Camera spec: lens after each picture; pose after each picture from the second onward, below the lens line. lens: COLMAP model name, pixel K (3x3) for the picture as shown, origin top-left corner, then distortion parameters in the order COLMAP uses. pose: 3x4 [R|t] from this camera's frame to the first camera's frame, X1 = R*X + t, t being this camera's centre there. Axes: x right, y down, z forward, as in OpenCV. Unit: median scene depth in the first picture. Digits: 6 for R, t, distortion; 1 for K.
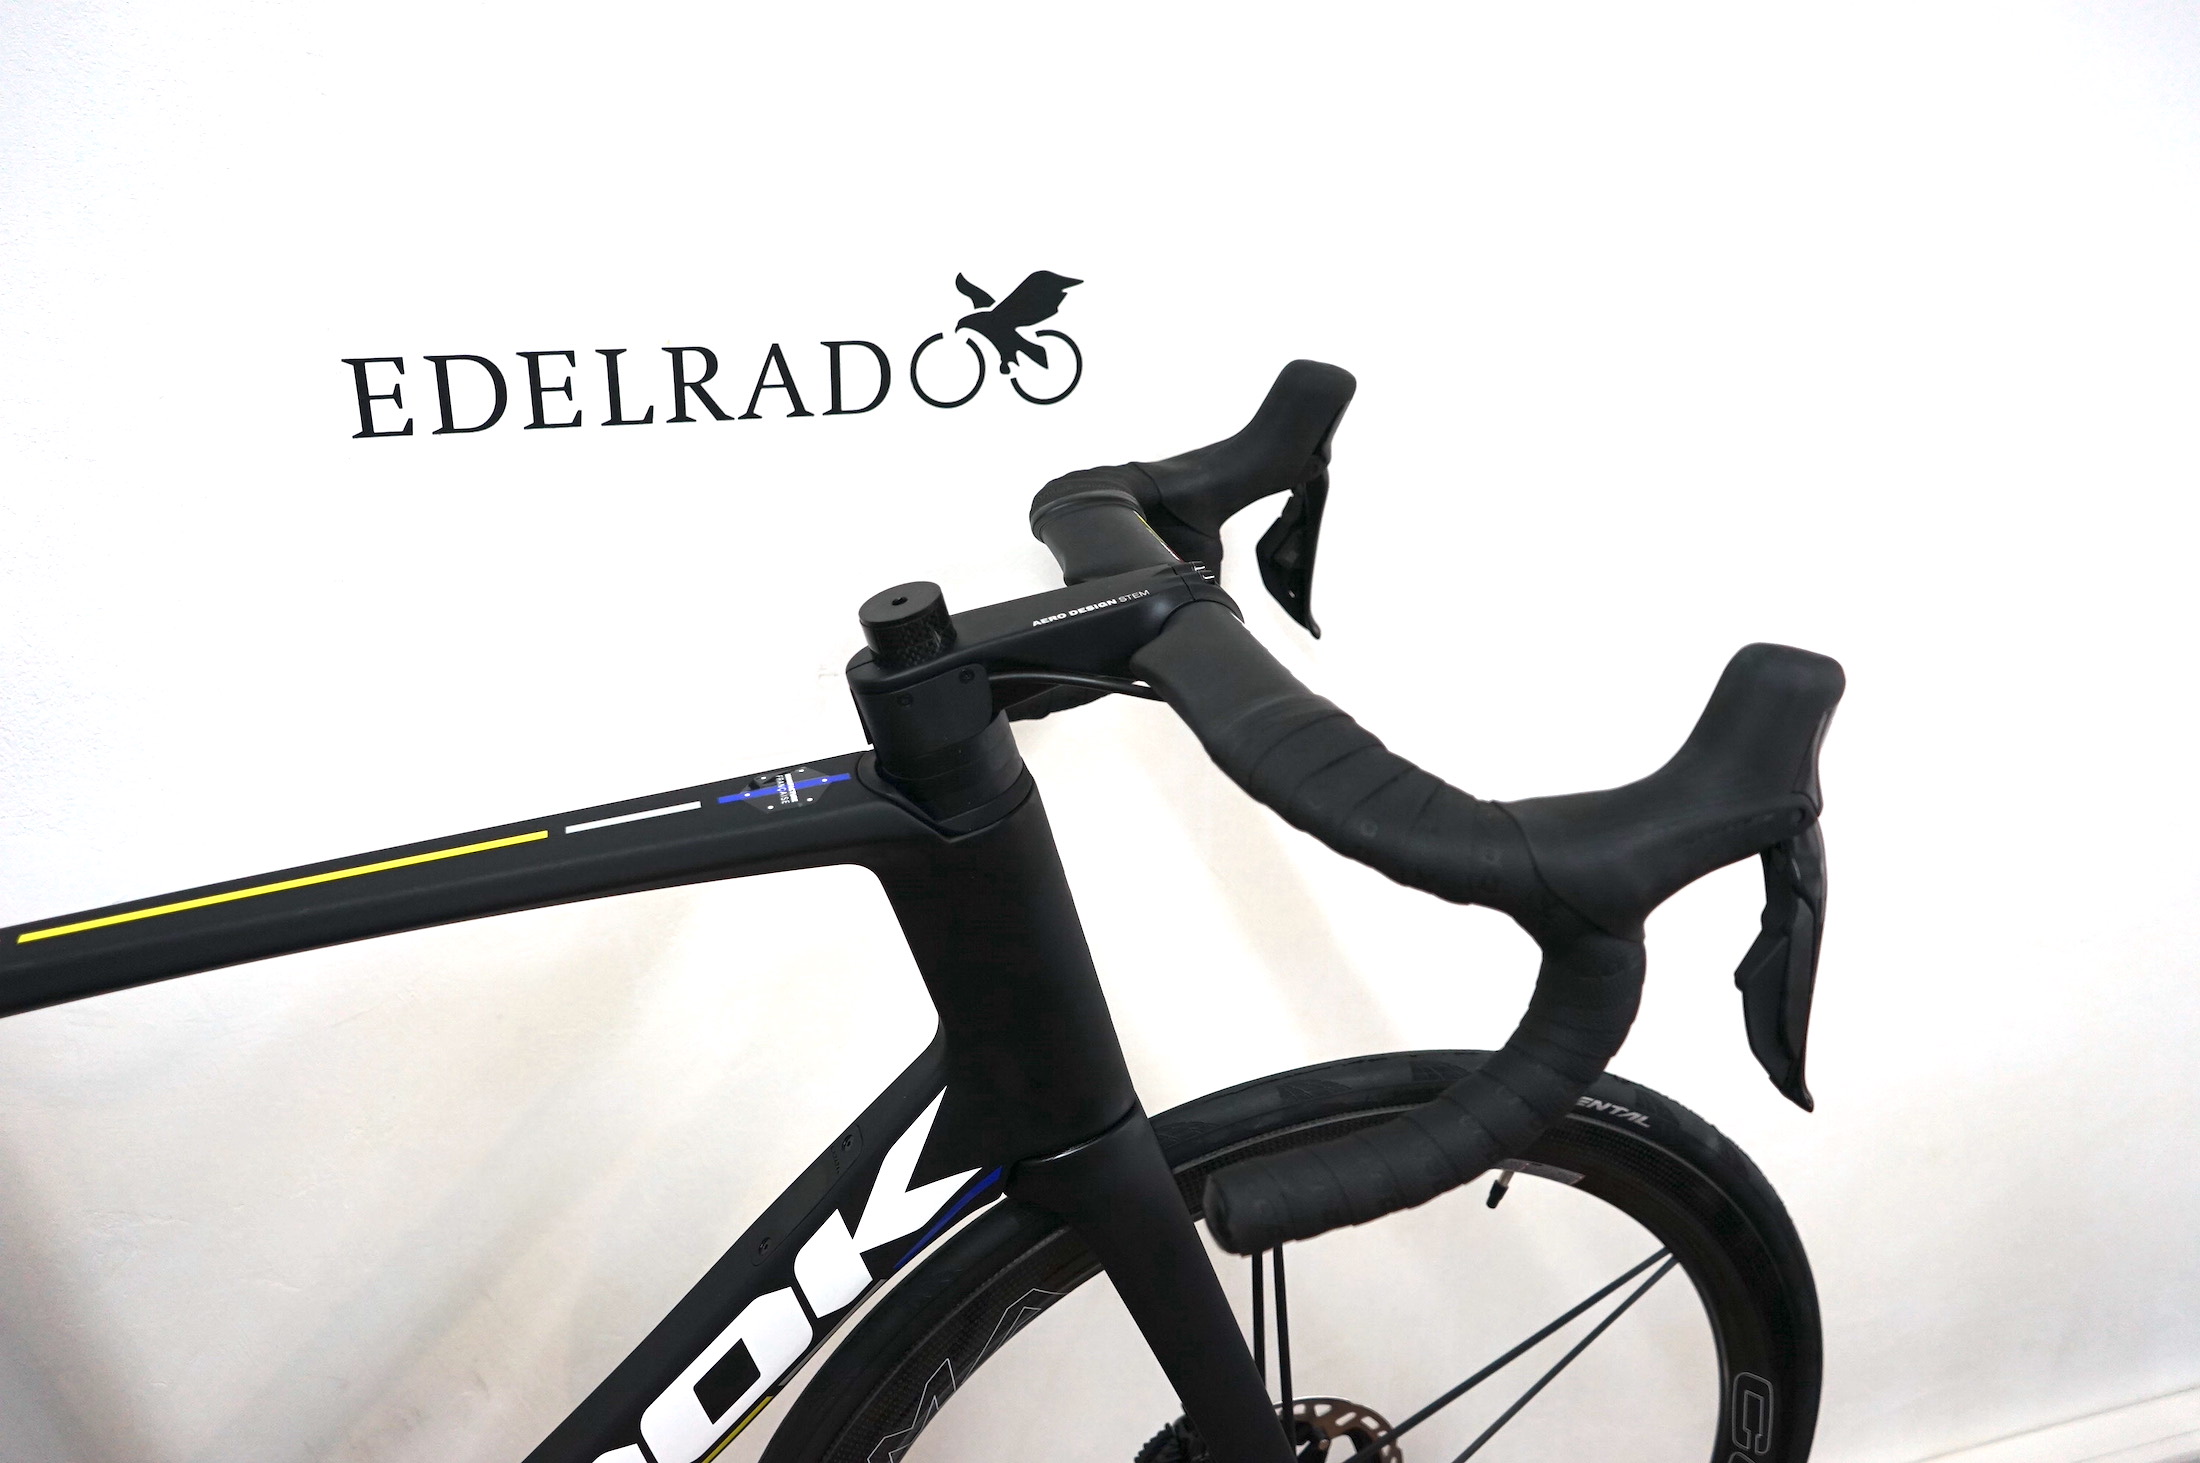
lens RADIAL K [[1784.5, 0, 1099.9], [0, 1784.5, 723.6], [0, 0, 1]] dist [-0.020986, 0.020384]
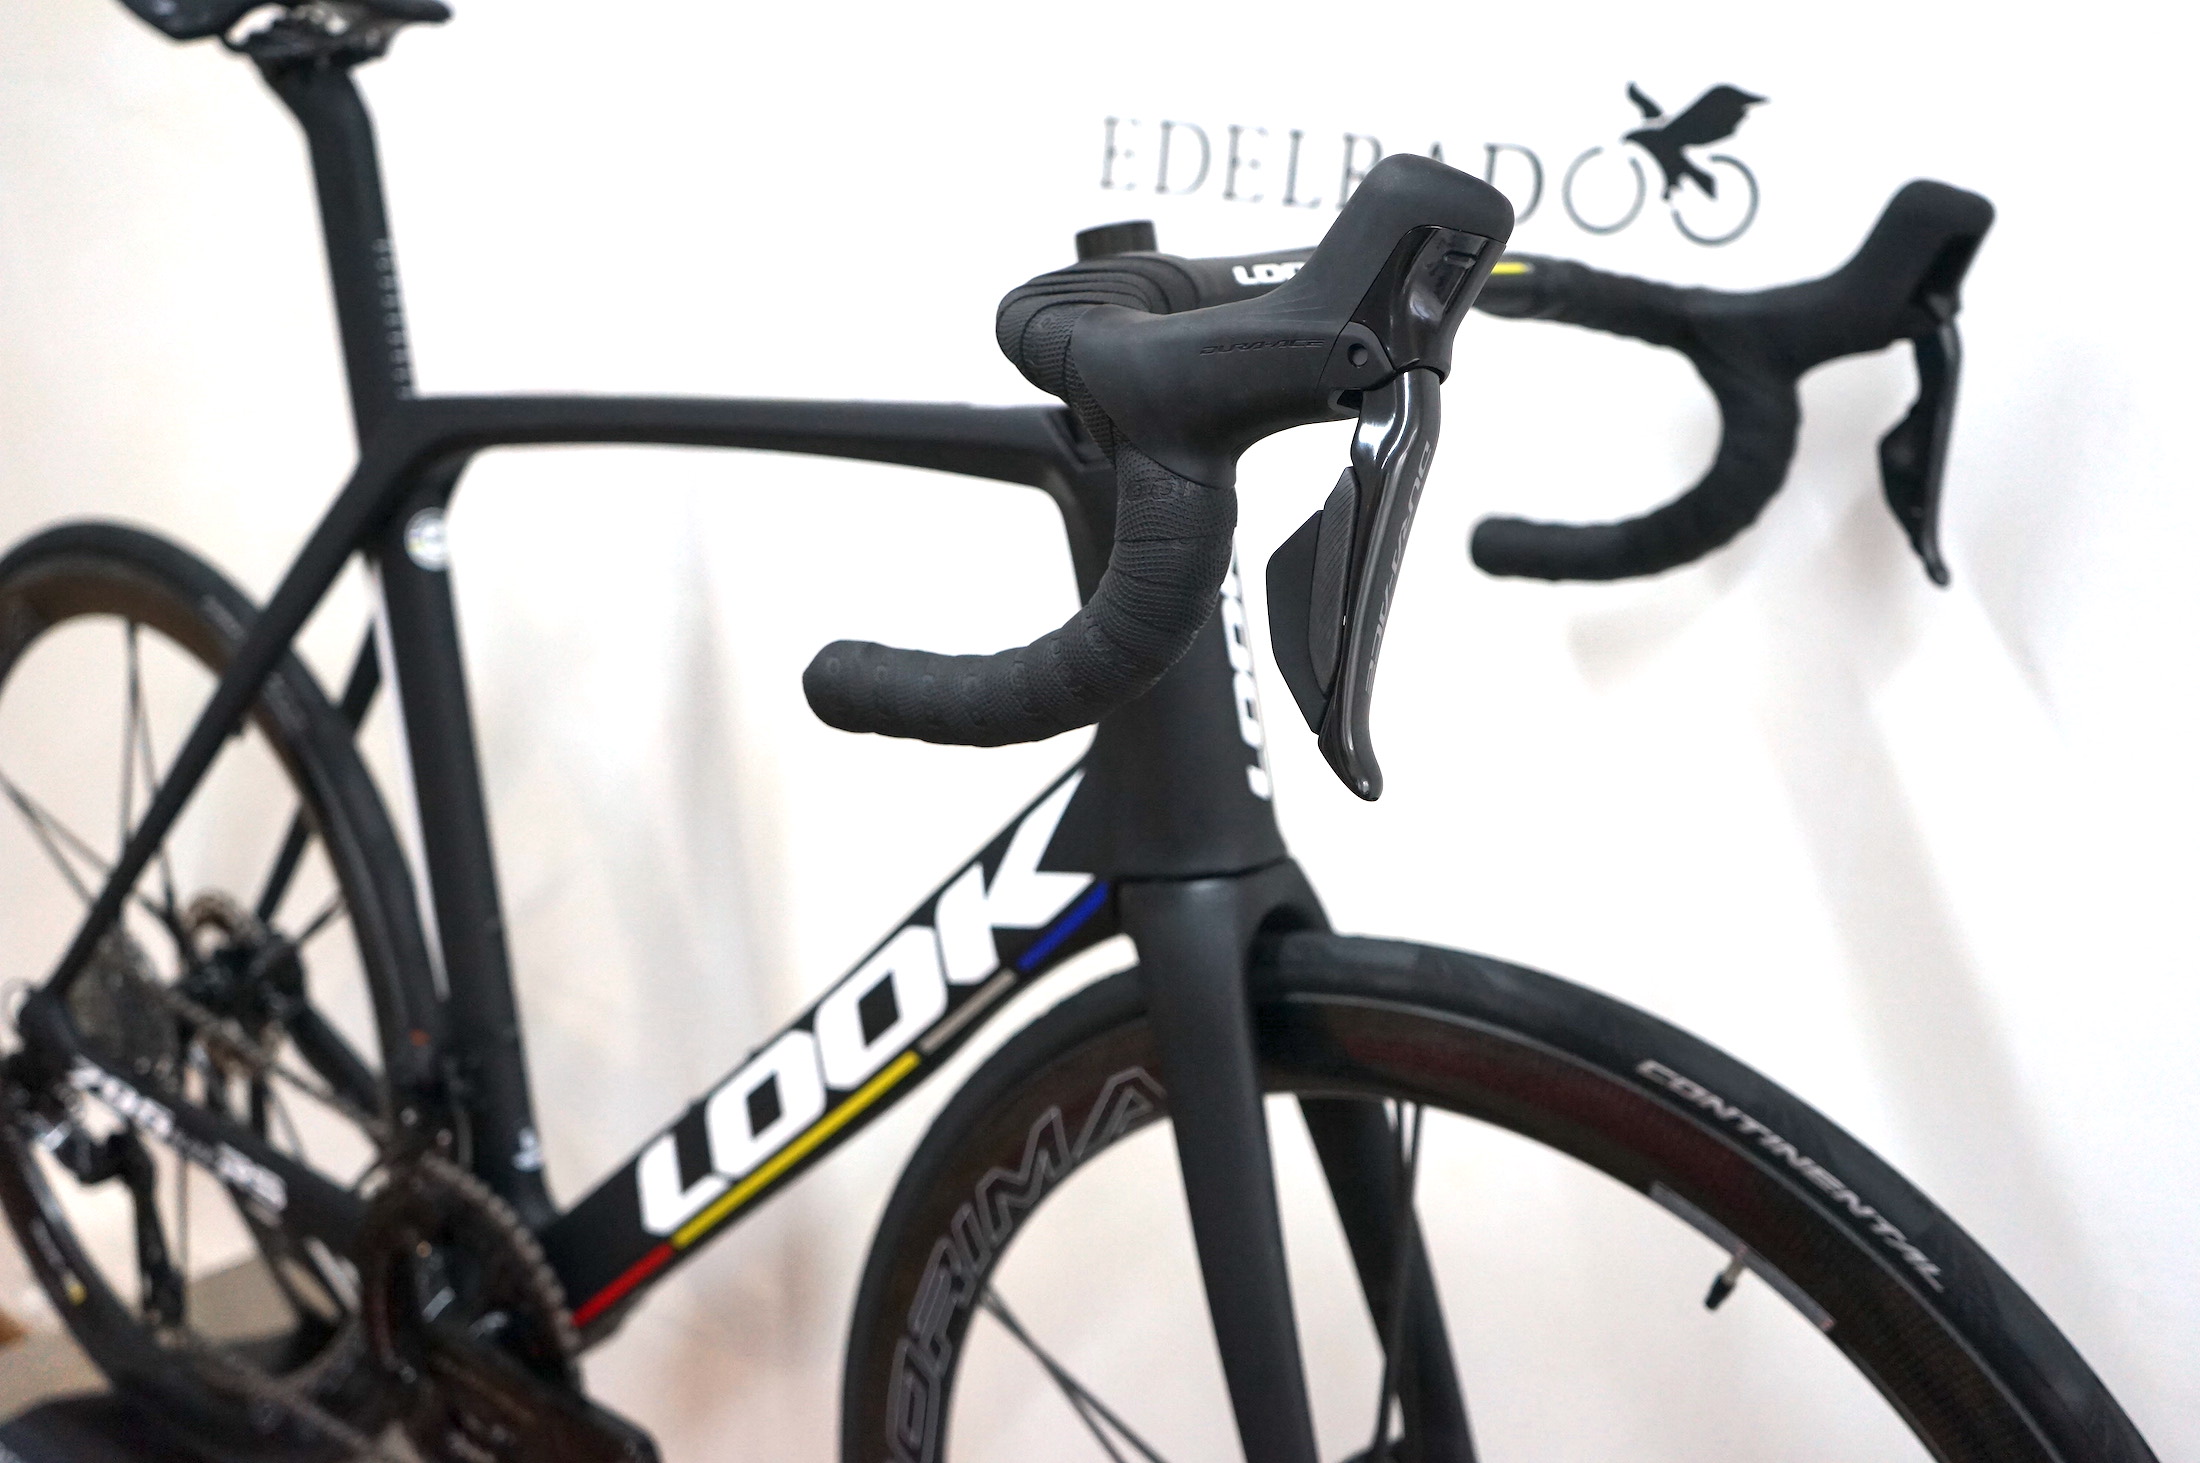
lens RADIAL K [[2212.9, 0, 1094.8], [0, 2212.9, 724.4], [0, 0, 1]] dist [0.012746, 0.000000]
pose [[0.578413, 0.223835, -0.784434, 0.711083], [-0.379332, 0.925127, -0.015725, 0.165640], [0.722181, 0.306656, 0.620013, 0.219922]]
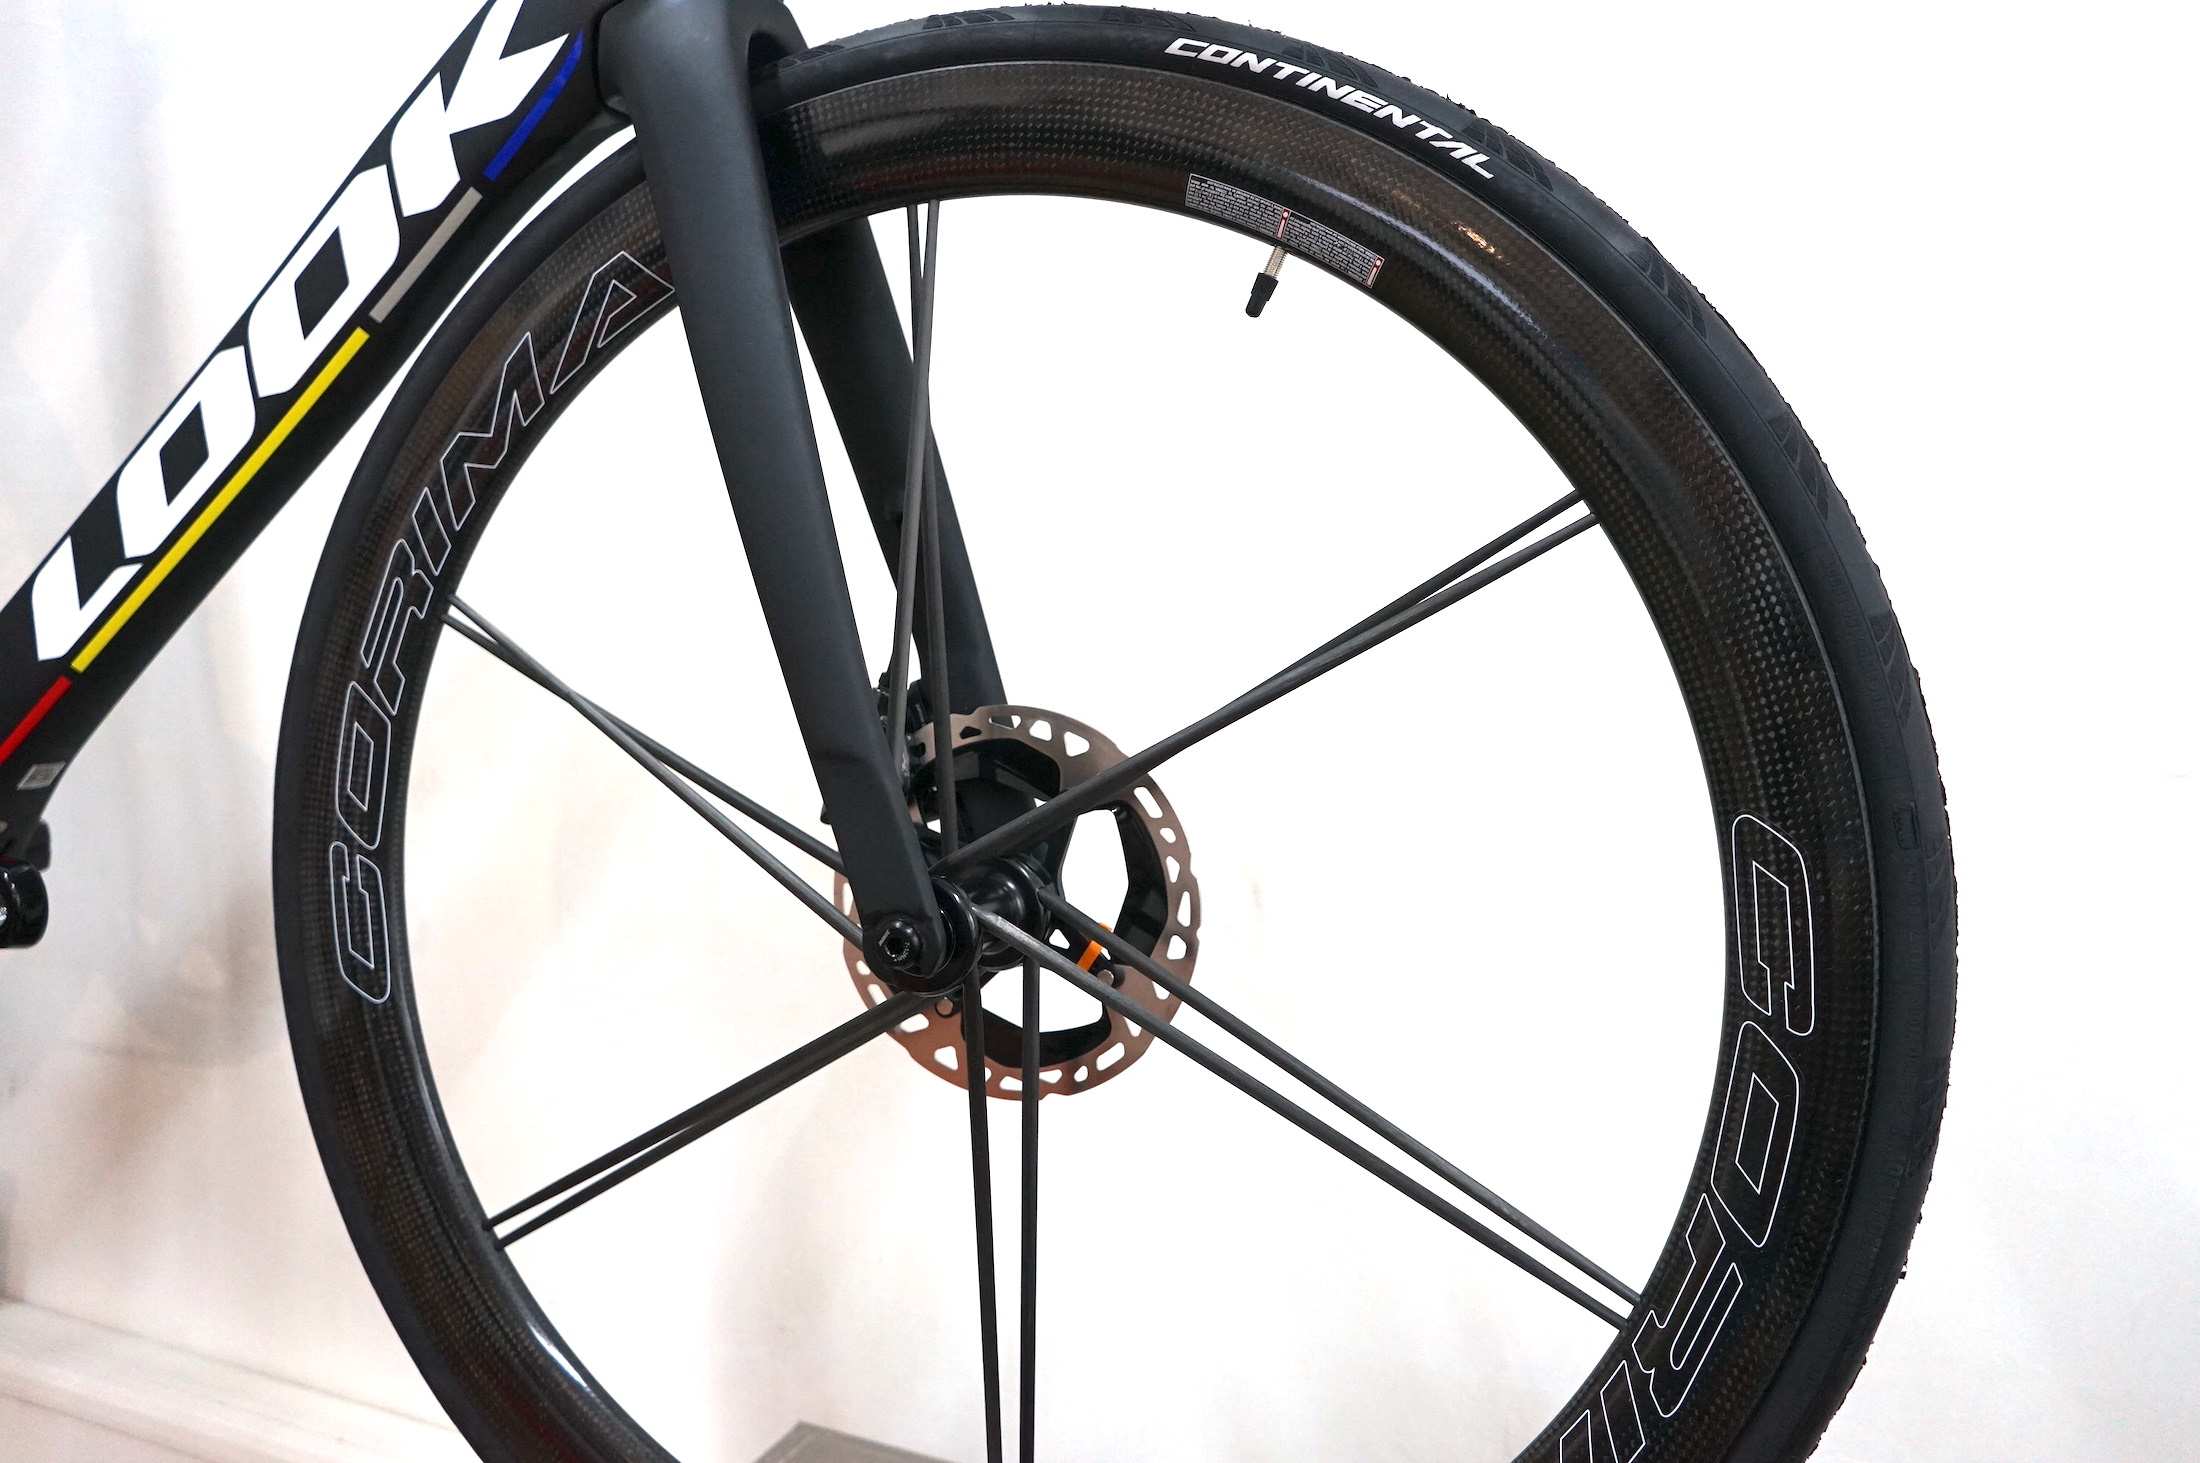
lens RADIAL K [[1784.5, 0, 1117.7], [0, 1784.5, 745.7], [0, 0, 1]] dist [-0.020986, 0.020384]
pose [[0.791782, 0.094179, -0.603499, 0.595812], [-0.305273, 0.916805, -0.257443, 0.604727], [0.529045, 0.388071, 0.754661, 0.538184]]
